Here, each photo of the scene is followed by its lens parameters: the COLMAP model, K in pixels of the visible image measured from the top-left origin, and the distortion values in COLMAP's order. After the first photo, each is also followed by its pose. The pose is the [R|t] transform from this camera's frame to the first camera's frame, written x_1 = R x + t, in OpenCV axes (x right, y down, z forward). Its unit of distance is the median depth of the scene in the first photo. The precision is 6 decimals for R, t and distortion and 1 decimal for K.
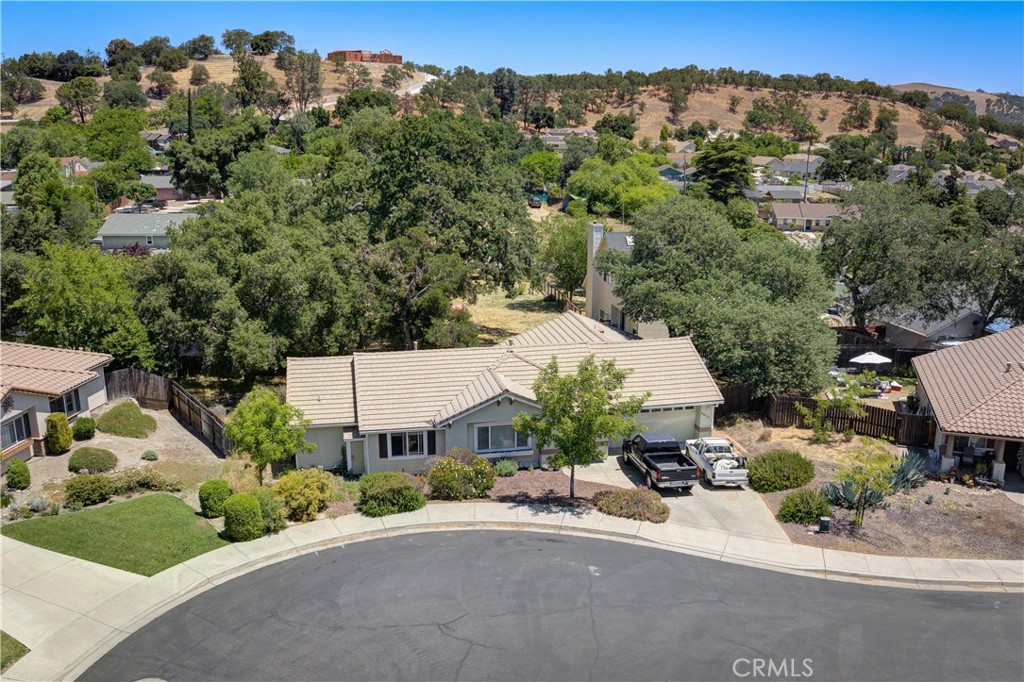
lens RADIAL K [[848.4, 0, 517.7], [0, 848.4, 339.6], [0, 0, 1]] dist [-0.103110, -0.019854]
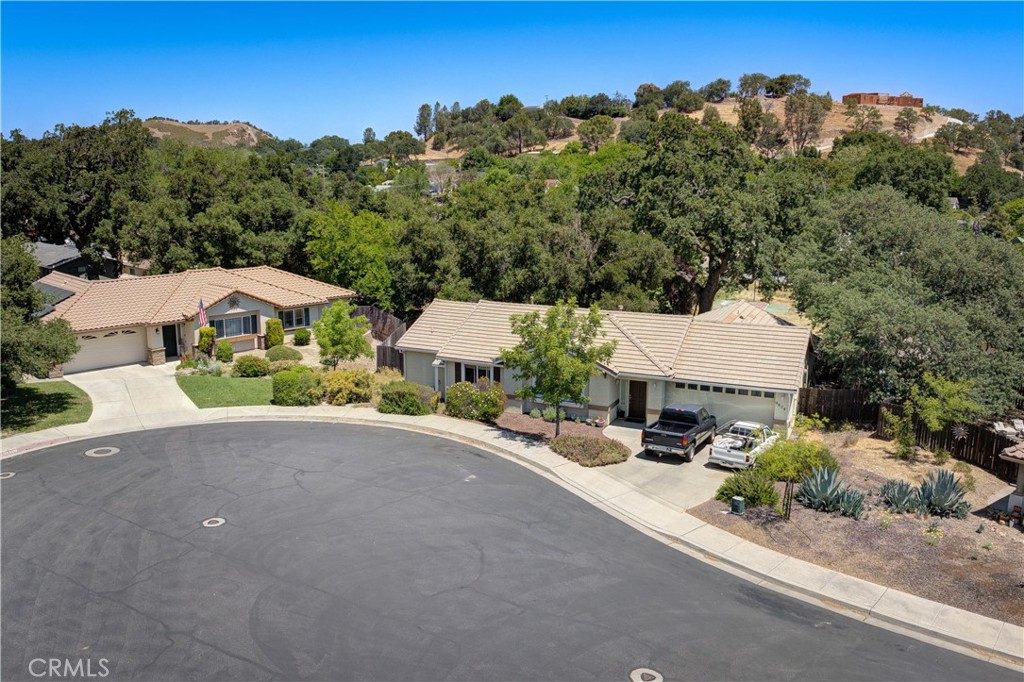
lens RADIAL K [[848.4, 0, 515.6], [0, 848.4, 334.7], [0, 0, 1]] dist [-0.103110, -0.019854]
pose [[0.806999, 0.114806, -0.579286, 0.446497], [-0.151383, 0.988361, -0.015011, 0.062916], [0.570820, 0.099808, 0.814986, 0.089879]]
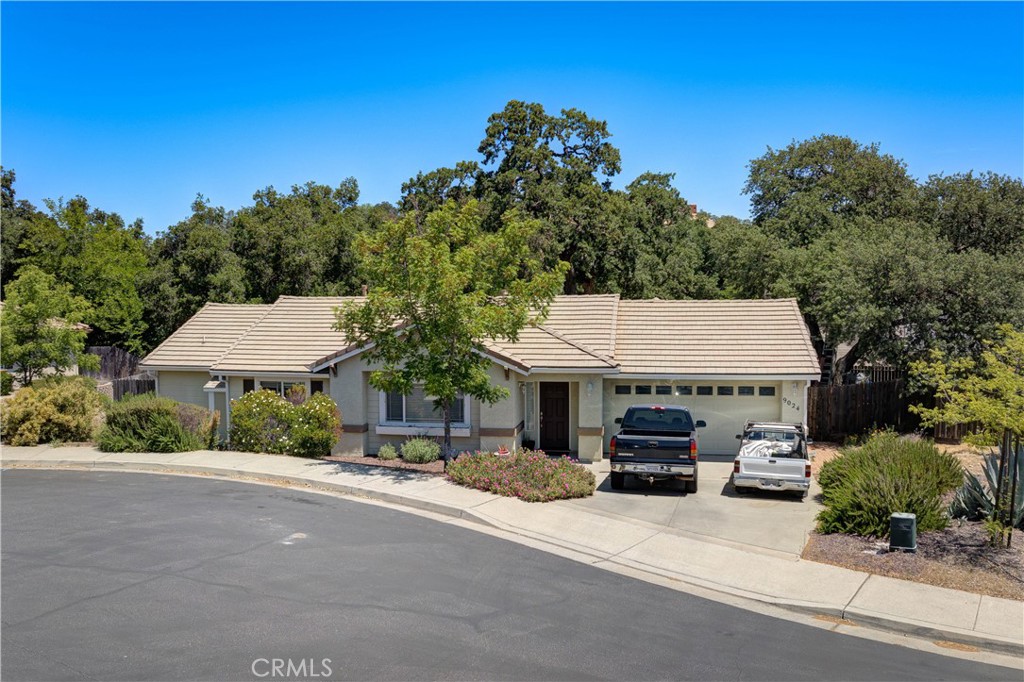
lens RADIAL K [[848.4, 0, 518.9], [0, 848.4, 338.0], [0, 0, 1]] dist [-0.103110, -0.019854]
pose [[0.932509, 0.012287, -0.360937, 0.225432], [-0.084842, 0.978904, -0.185872, 0.147273], [0.351039, 0.203950, 0.913880, 0.366596]]
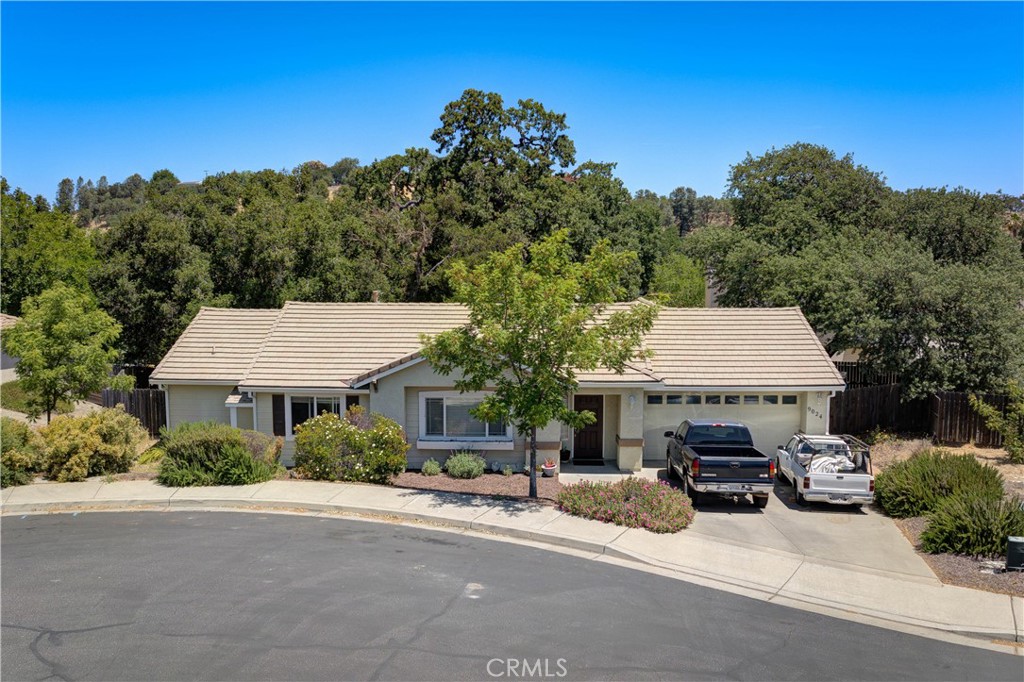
lens RADIAL K [[848.4, 0, 517.8], [0, 848.4, 334.4], [0, 0, 1]] dist [-0.103110, -0.019854]
pose [[0.974709, 0.019191, -0.222653, 0.130690], [-0.056703, 0.984940, -0.163337, 0.127945], [0.216165, 0.171831, 0.961117, 0.327696]]
